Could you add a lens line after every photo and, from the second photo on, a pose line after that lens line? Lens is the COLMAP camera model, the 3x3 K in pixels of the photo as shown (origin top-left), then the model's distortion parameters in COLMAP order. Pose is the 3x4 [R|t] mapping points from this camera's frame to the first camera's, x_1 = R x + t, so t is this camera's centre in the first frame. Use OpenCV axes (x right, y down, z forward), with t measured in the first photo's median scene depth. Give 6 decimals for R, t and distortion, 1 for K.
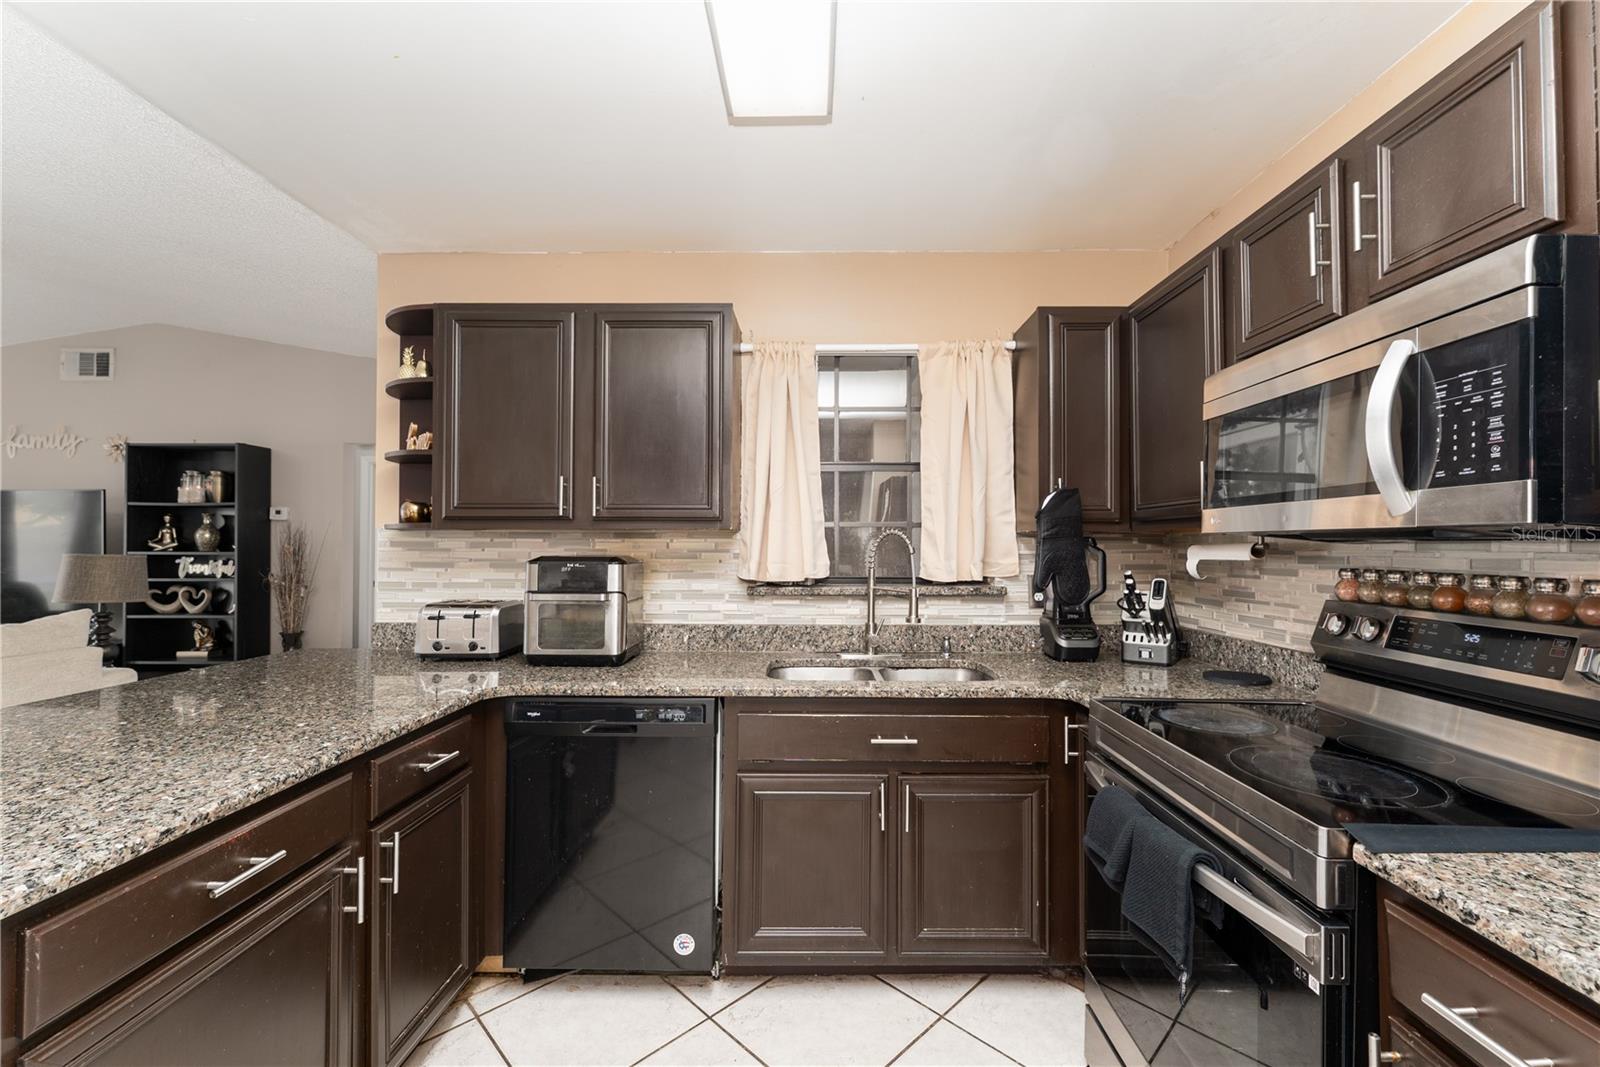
lens RADIAL K [[657.3, 0, 802.1], [0, 657.3, 538.9], [0, 0, 1]] dist [-0.001684, 0.000120]
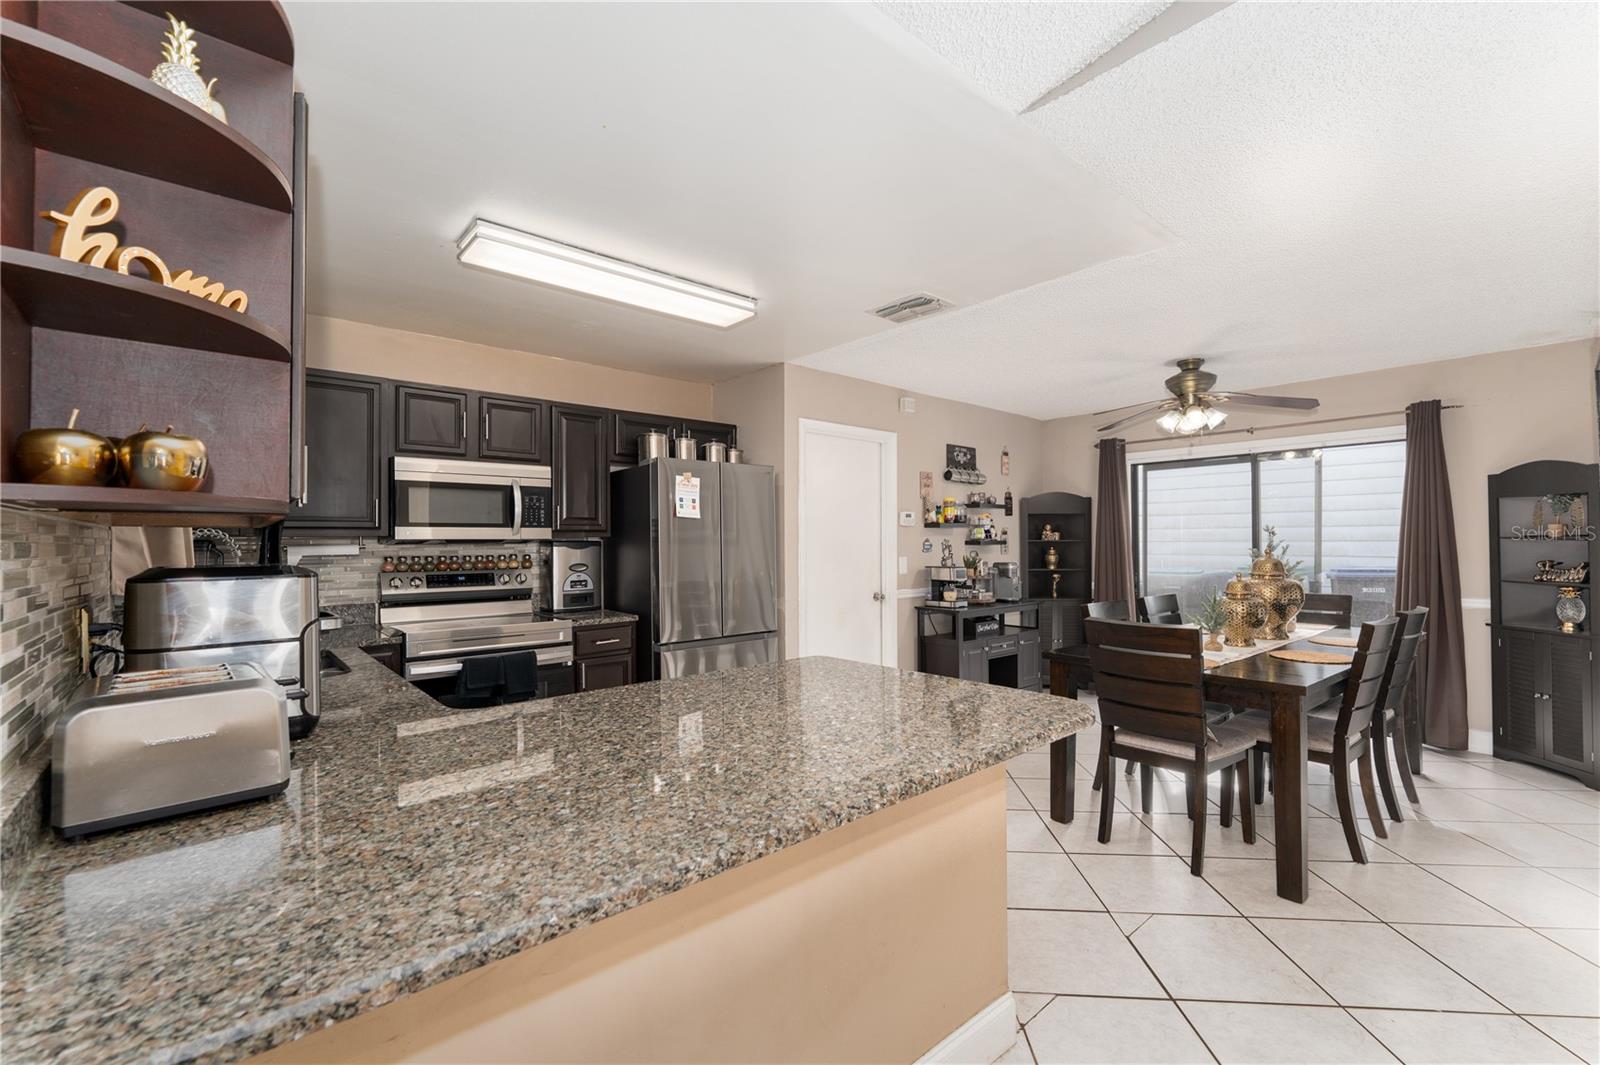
lens RADIAL K [[664.9, 0, 786.7], [0, 664.9, 538.6], [0, 0, 1]] dist [-0.000187, 0.000068]
pose [[-0.643296, 0.007469, 0.765581, -1.170697], [-0.000585, 0.999947, -0.010247, 0.006042], [-0.765617, -0.007040, -0.643258, 1.007950]]
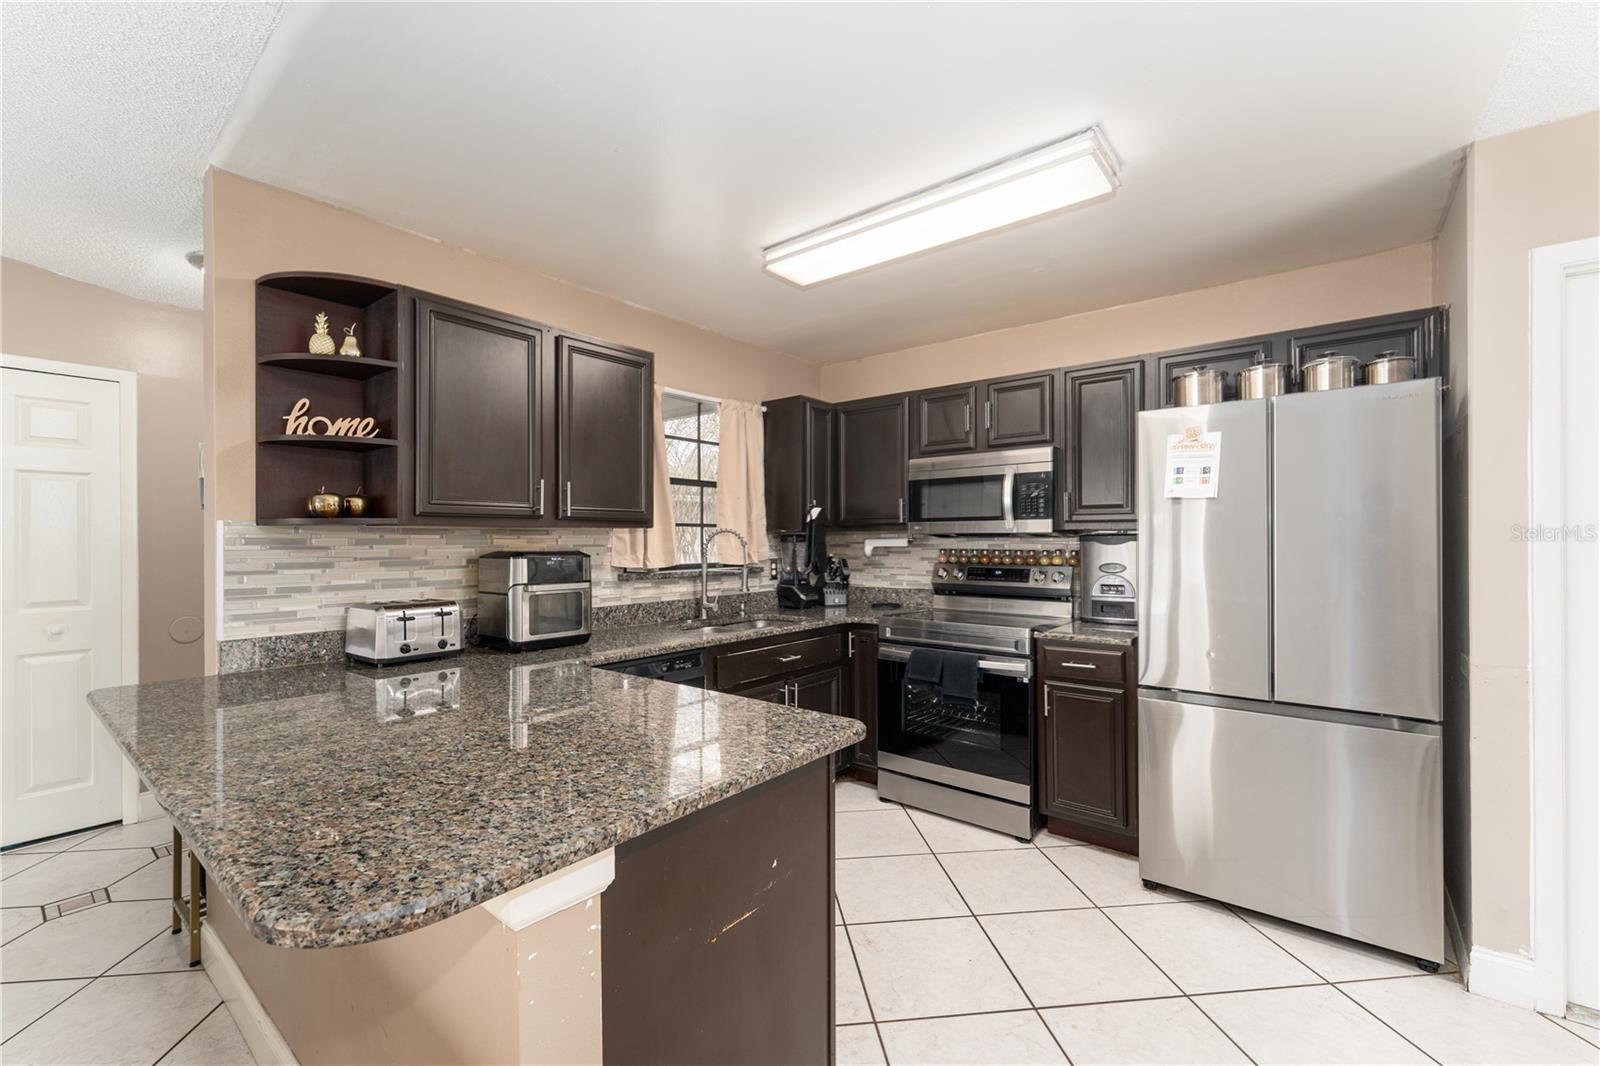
lens RADIAL K [[657.3, 0, 802.1], [0, 657.3, 538.4], [0, 0, 1]] dist [-0.001684, 0.000120]
pose [[0.621254, -0.002219, 0.783606, -0.939464], [-0.002572, 0.999985, 0.004871, -0.002035], [-0.783605, -0.005042, 0.621239, -0.038825]]
